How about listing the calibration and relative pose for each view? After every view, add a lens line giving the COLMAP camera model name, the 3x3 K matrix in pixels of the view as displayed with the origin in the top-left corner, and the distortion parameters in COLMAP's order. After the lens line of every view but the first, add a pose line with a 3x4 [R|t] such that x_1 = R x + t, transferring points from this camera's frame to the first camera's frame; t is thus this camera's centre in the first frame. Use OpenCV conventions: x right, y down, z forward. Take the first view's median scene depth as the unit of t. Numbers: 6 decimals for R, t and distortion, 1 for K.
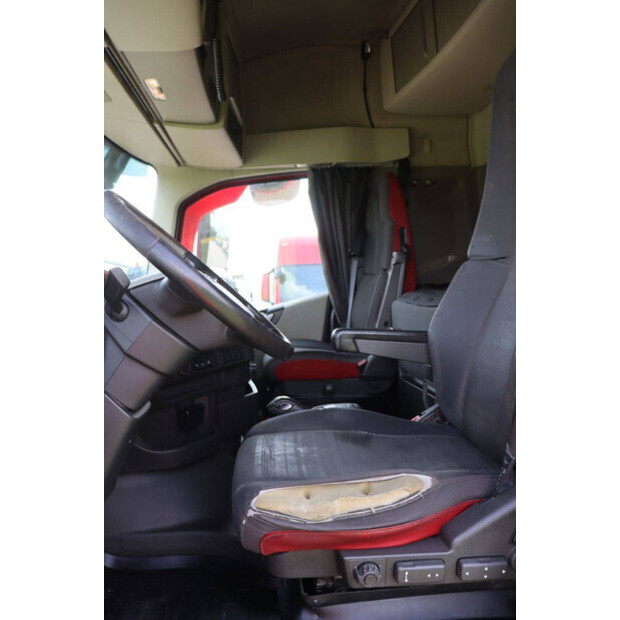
lens RADIAL K [[501.8, 0, 303.7], [0, 501.8, 312.9], [0, 0, 1]] dist [-0.185575, 0.164139]
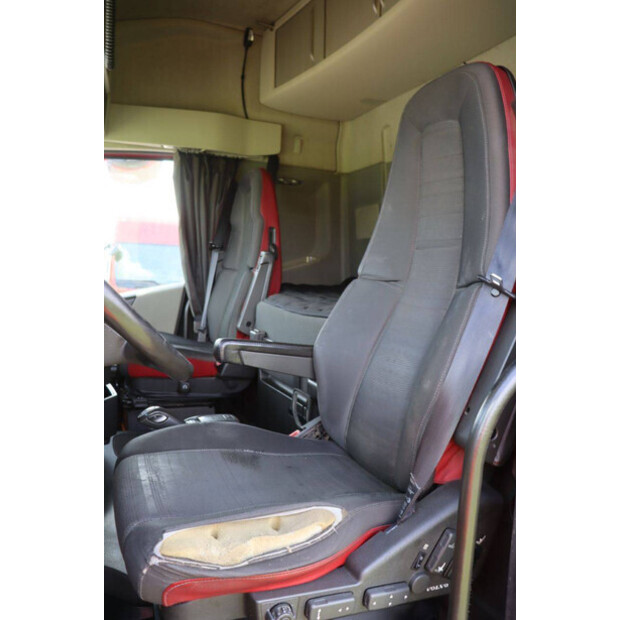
lens RADIAL K [[501.8, 0, 303.7], [0, 501.8, 312.9], [0, 0, 1]] dist [-0.185575, 0.164139]
pose [[0.941677, 0.065276, 0.330126, -0.057024], [-0.075831, 0.996936, 0.019182, -0.025762], [-0.327862, -0.043097, 0.943742, 0.036661]]
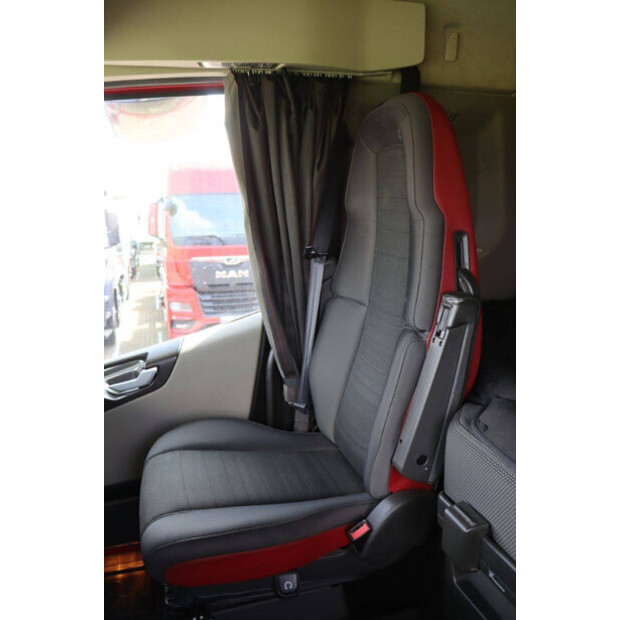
lens RADIAL K [[501.8, 0, 303.7], [0, 501.8, 312.9], [0, 0, 1]] dist [-0.185575, 0.164139]
pose [[0.977386, -0.017163, 0.210766, -0.025010], [-0.017055, 0.987056, 0.159466, -0.167438], [-0.210775, -0.159454, 0.964442, 0.603334]]
